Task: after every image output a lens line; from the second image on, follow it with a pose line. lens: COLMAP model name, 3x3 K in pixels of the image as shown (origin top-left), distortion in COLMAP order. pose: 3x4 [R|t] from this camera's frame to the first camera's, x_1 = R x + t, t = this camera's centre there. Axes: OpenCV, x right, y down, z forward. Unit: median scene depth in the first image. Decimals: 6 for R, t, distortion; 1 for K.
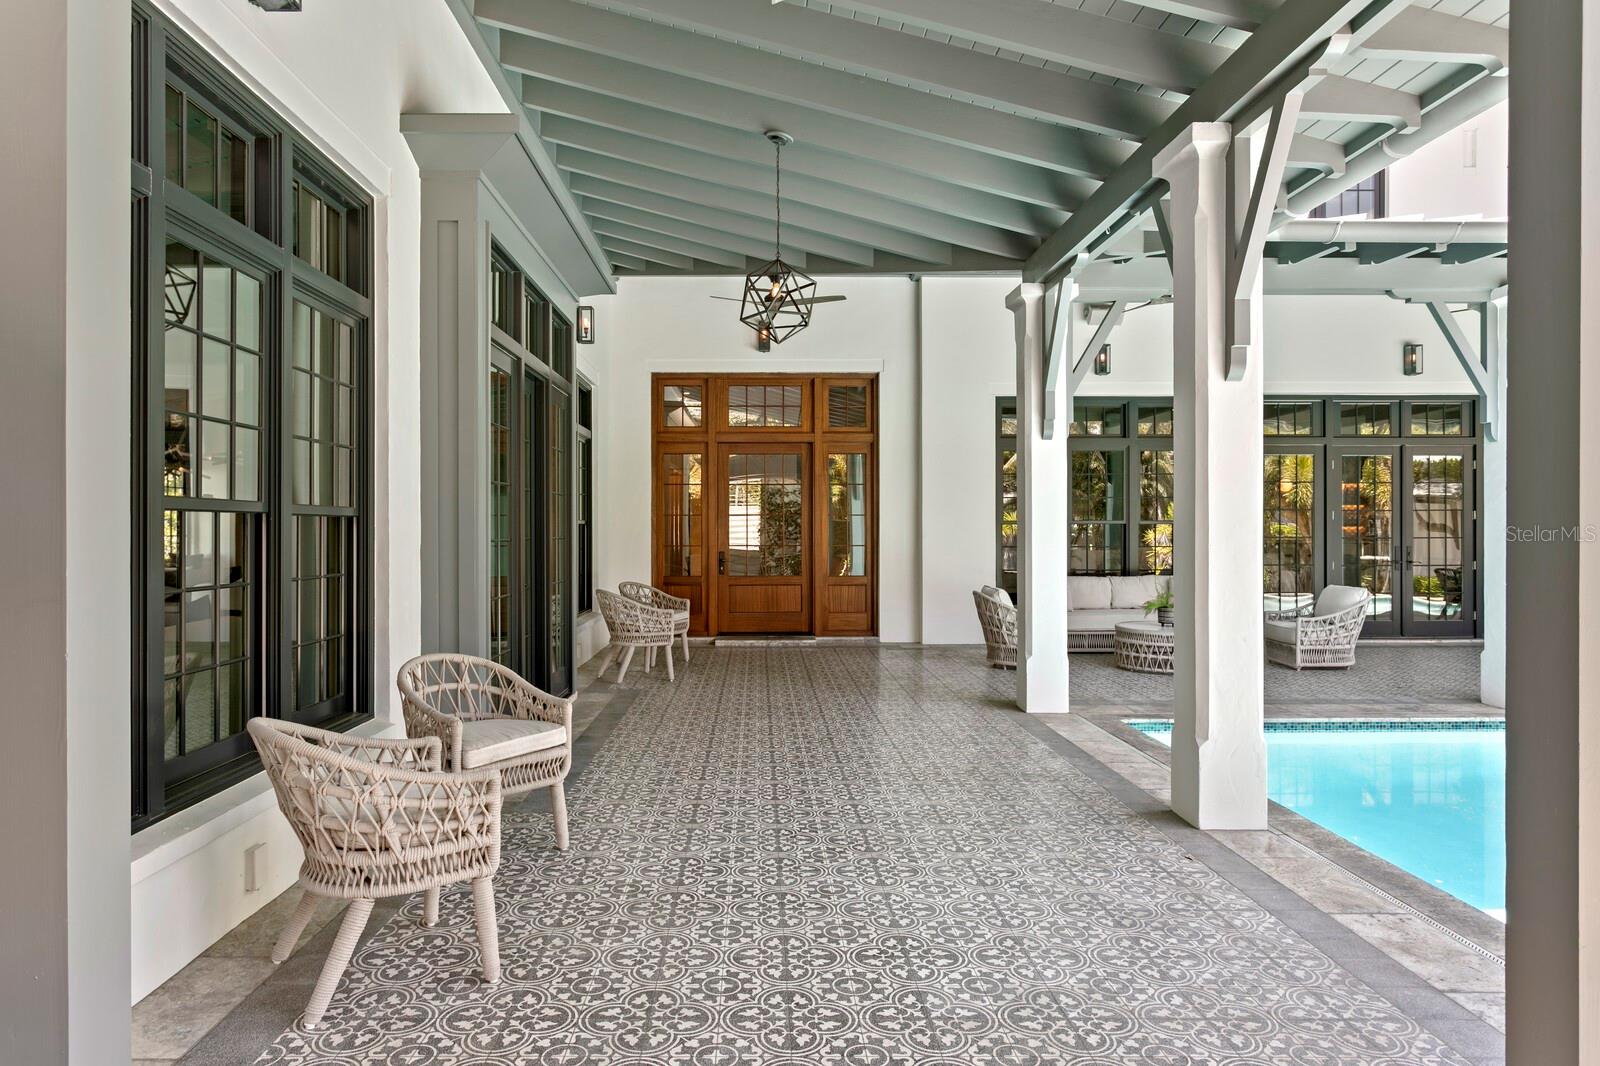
lens RADIAL K [[990.7, 0, 800.0], [0, 990.7, 533.0], [0, 0, 1]] dist [0.032155, 0.000305]
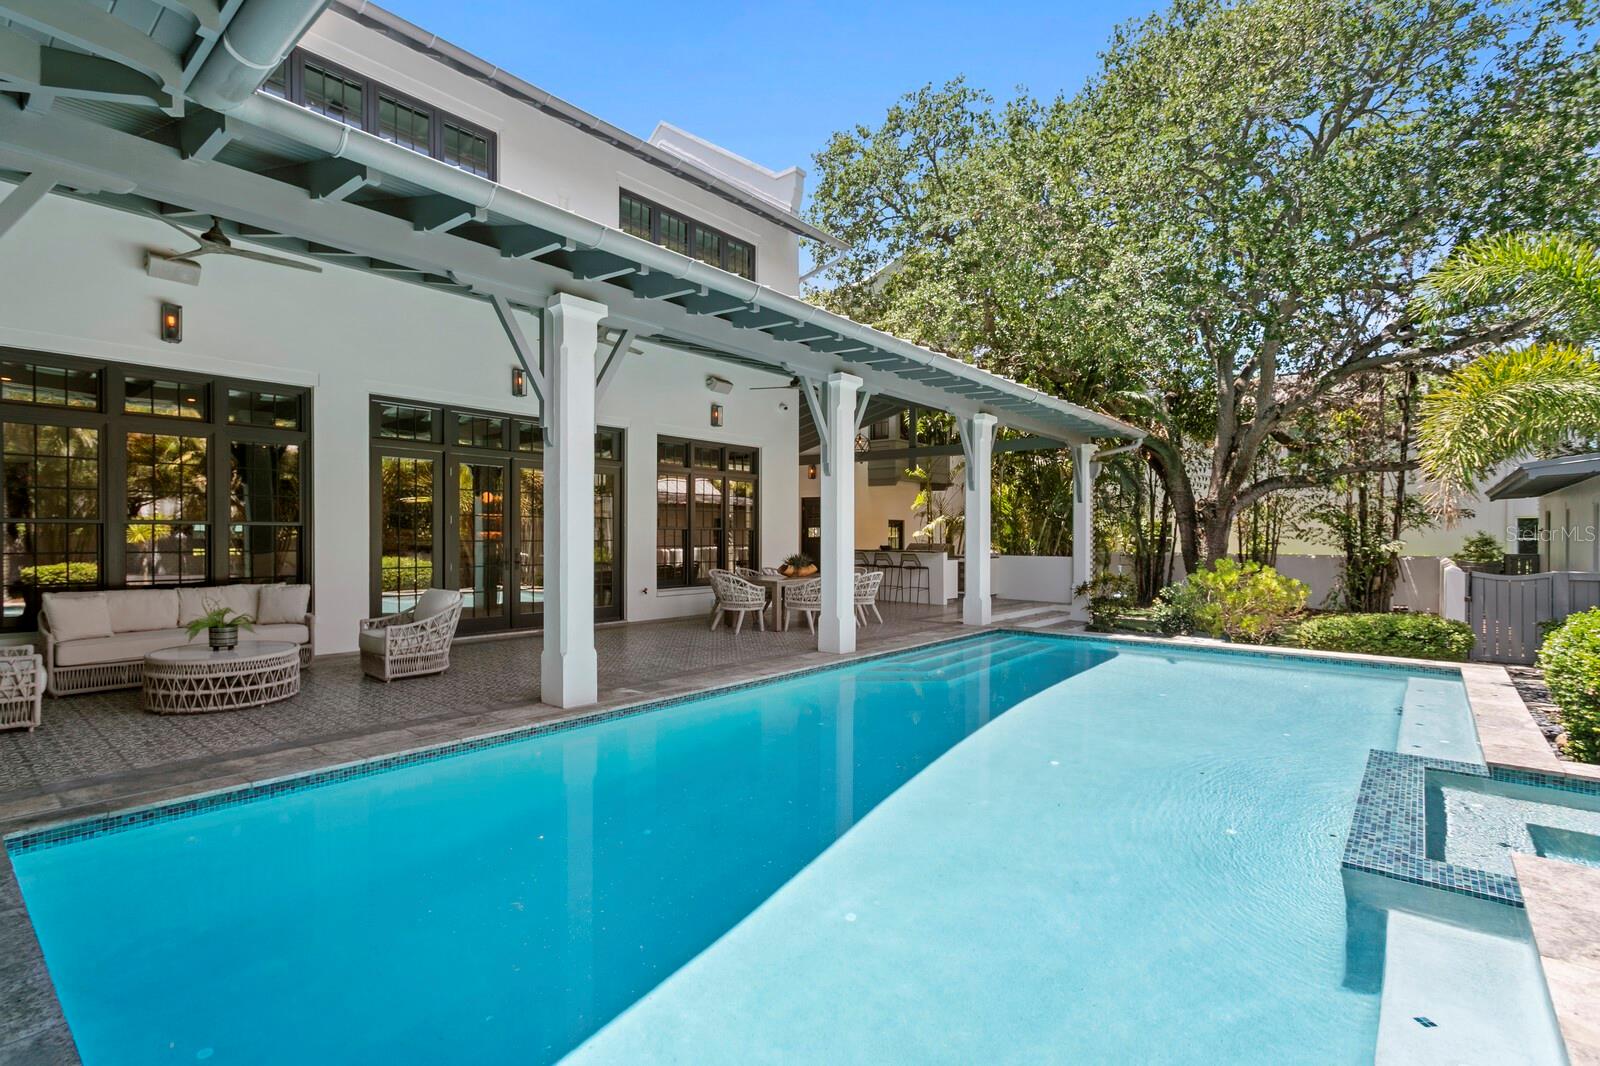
lens RADIAL K [[751.2, 0, 800.0], [0, 751.2, 533.0], [0, 0, 1]] dist [-0.000099, -0.000003]
pose [[0.669544, 0.004632, 0.742758, 0.234530], [-0.000409, 0.999983, -0.005866, 0.001058], [-0.742772, 0.003624, 0.669535, 0.241175]]
